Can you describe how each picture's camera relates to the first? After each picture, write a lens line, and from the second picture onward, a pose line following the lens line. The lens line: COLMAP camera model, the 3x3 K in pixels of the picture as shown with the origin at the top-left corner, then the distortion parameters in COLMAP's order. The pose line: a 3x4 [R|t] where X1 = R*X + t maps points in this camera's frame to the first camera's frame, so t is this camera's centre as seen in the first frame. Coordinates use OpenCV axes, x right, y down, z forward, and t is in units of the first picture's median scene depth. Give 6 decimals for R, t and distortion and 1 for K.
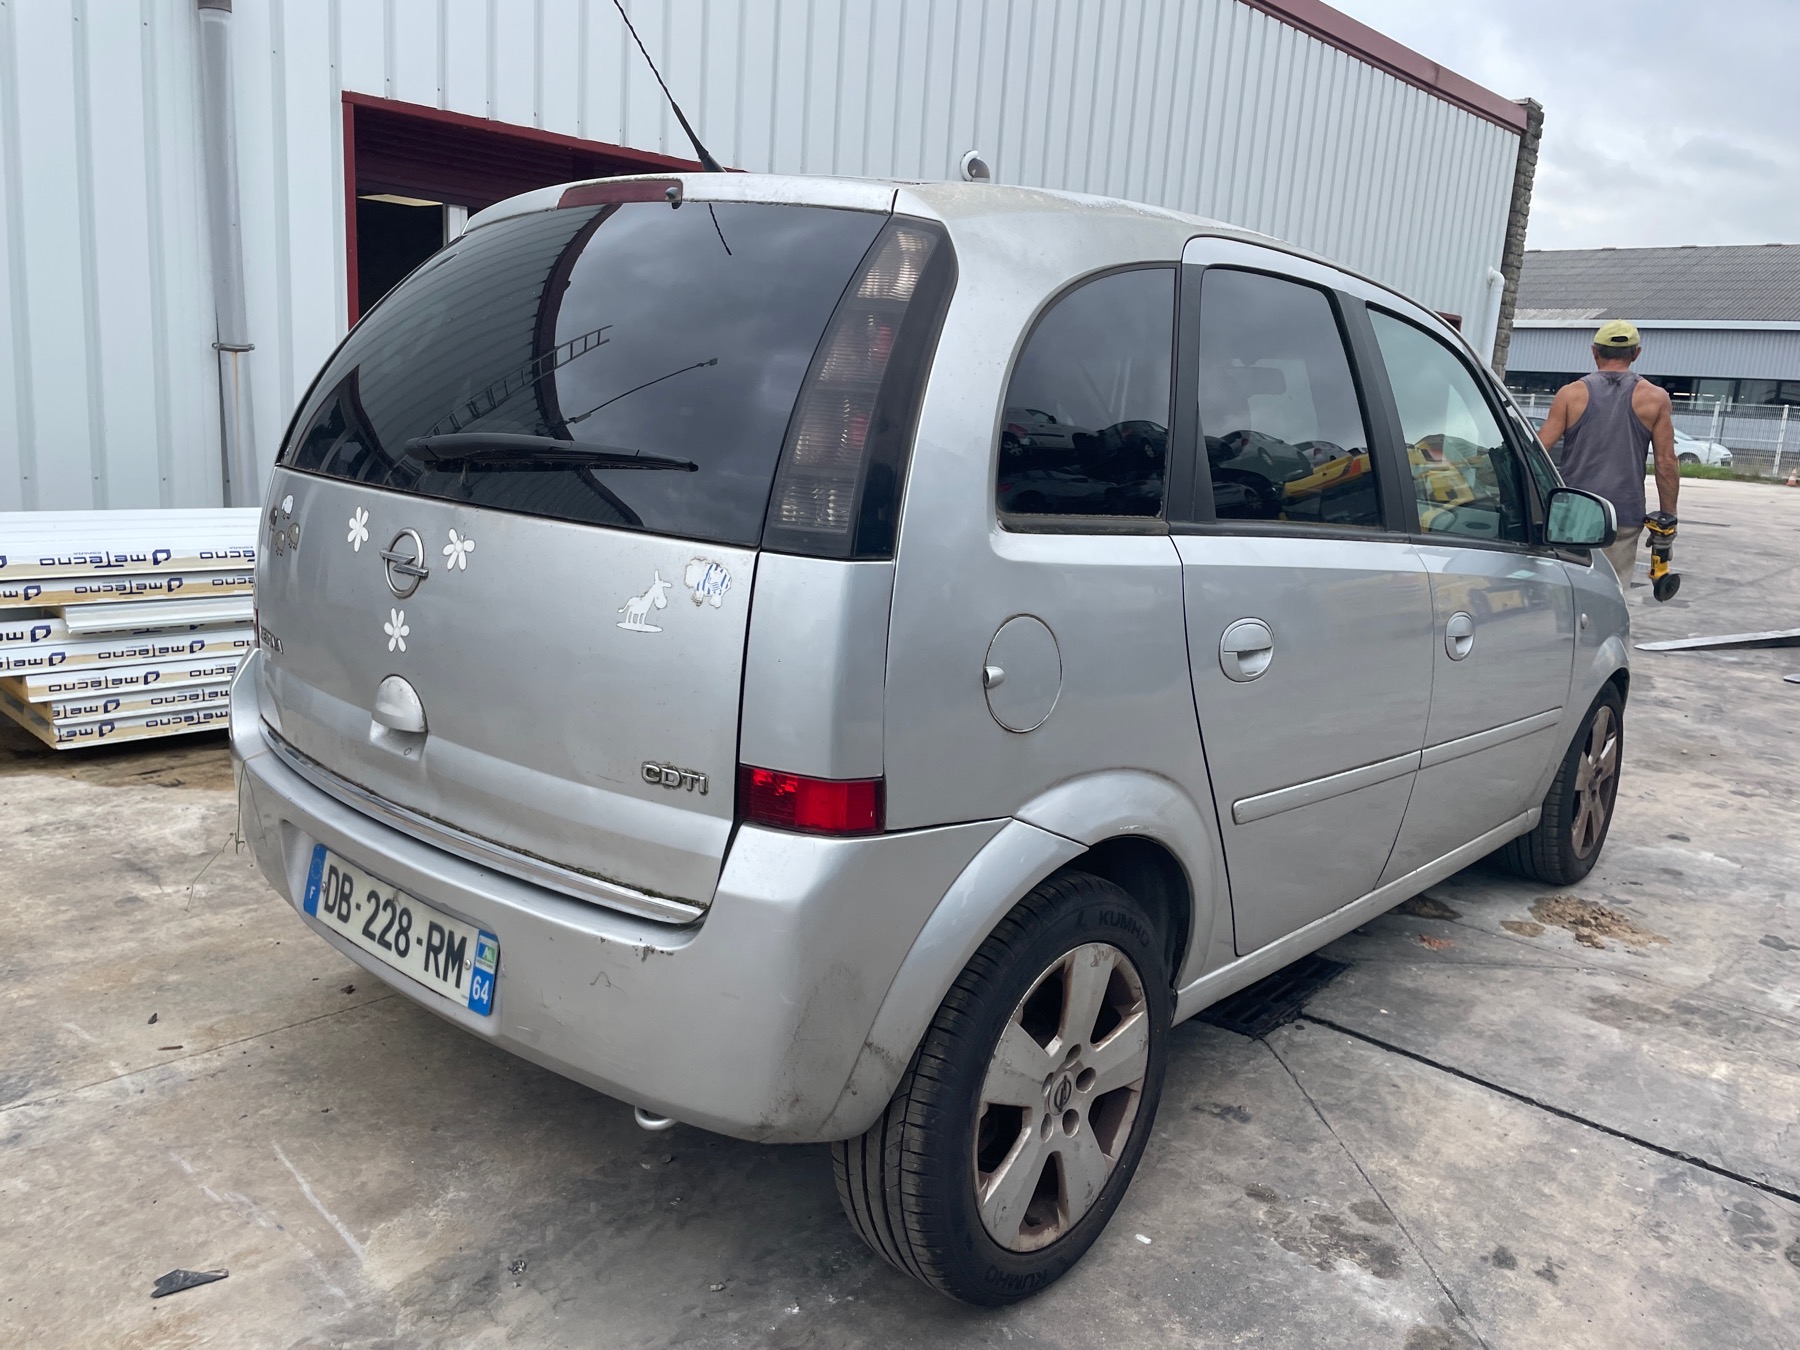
lens RADIAL K [[1374.4, 0, 892.7], [0, 1374.4, 662.8], [0, 0, 1]] dist [0.007708, -0.010984]
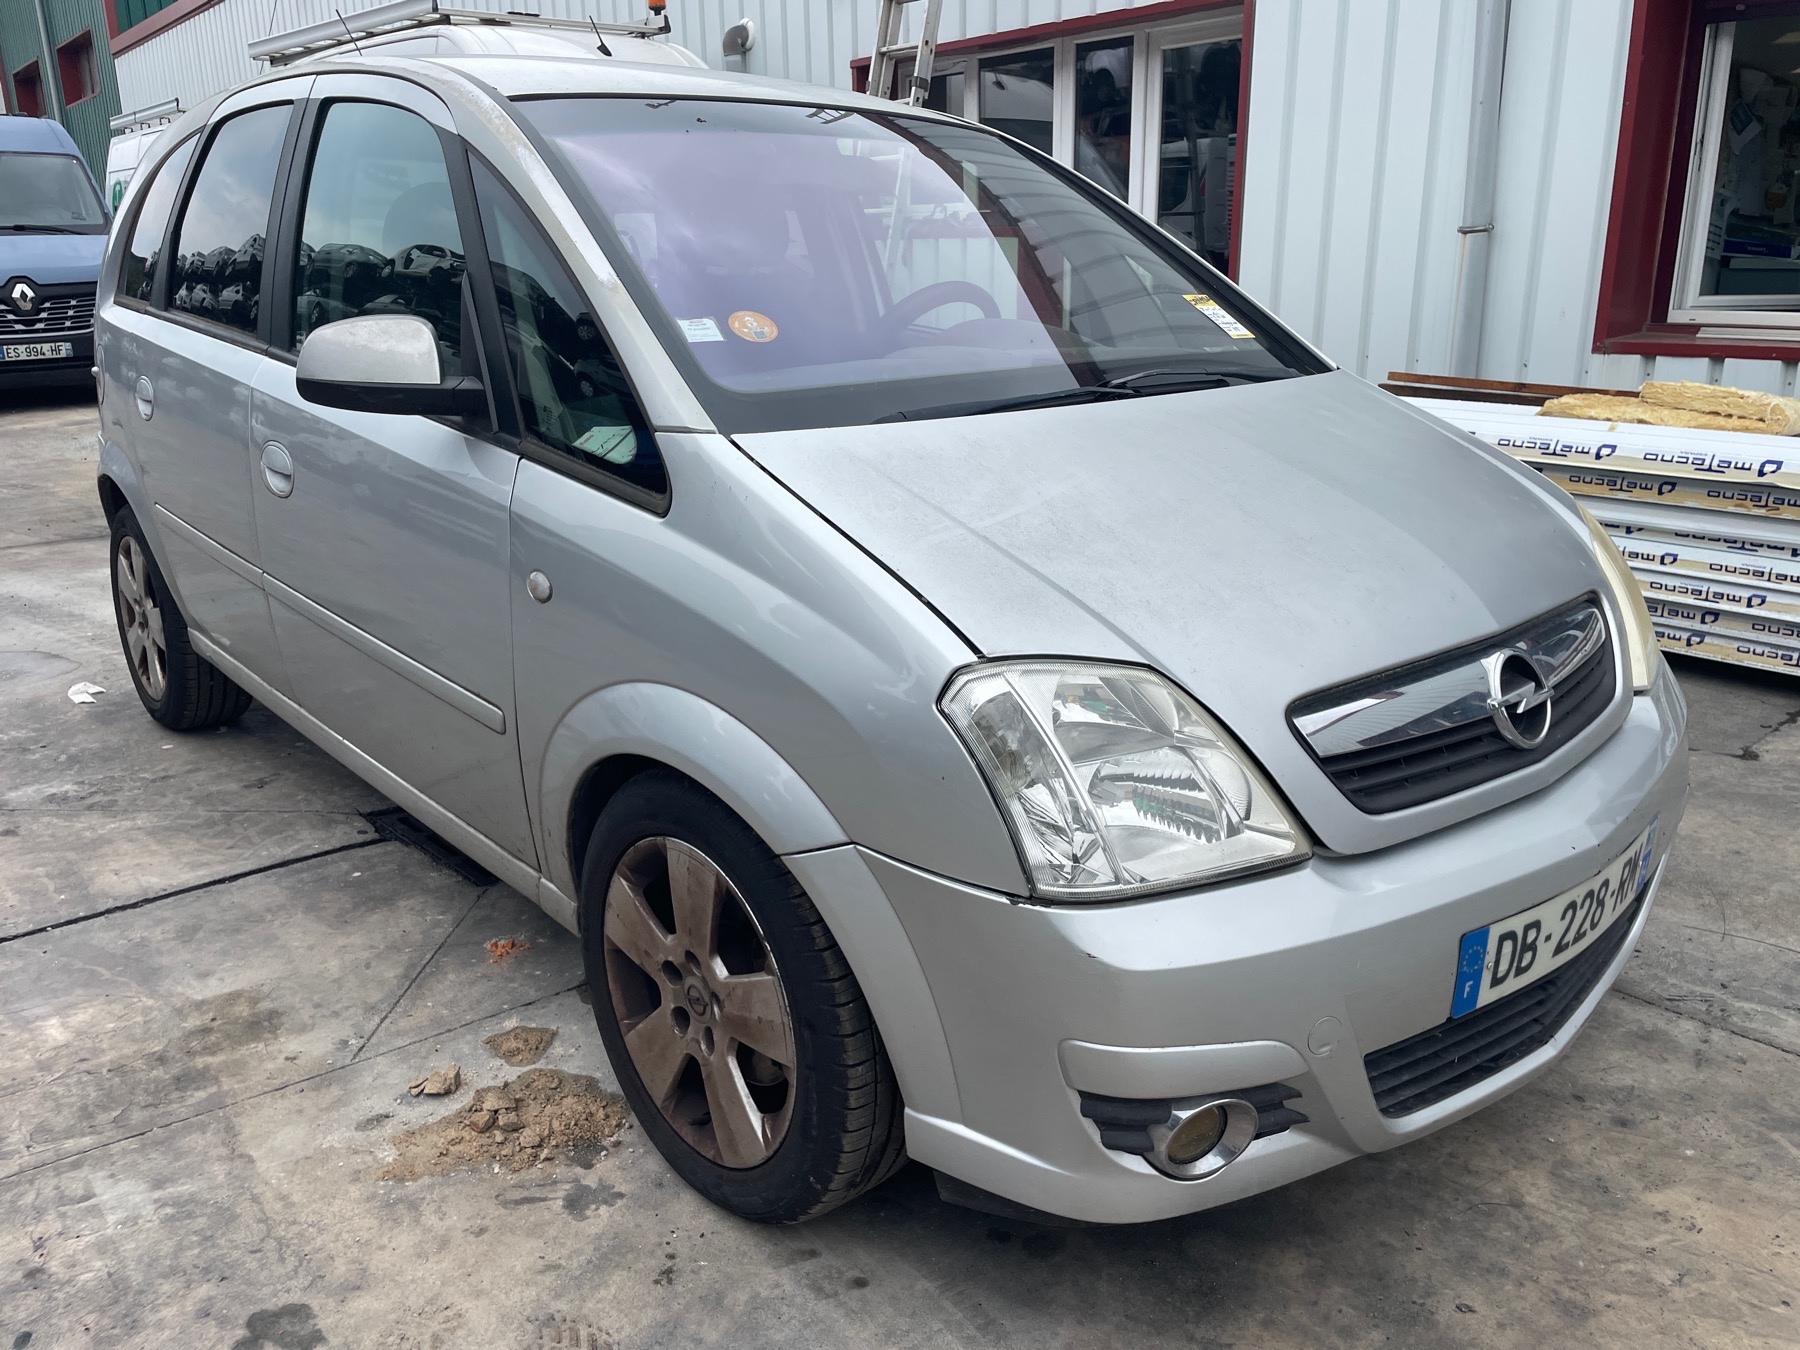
lens RADIAL K [[1374.4, 0, 888.5], [0, 1374.4, 683.0], [0, 0, 1]] dist [0.007708, -0.010984]
pose [[-0.125502, 0.239251, -0.962813, 0.909126], [-0.188765, 0.946998, 0.259927, -0.140312], [0.973970, 0.214367, -0.073688, 1.070414]]
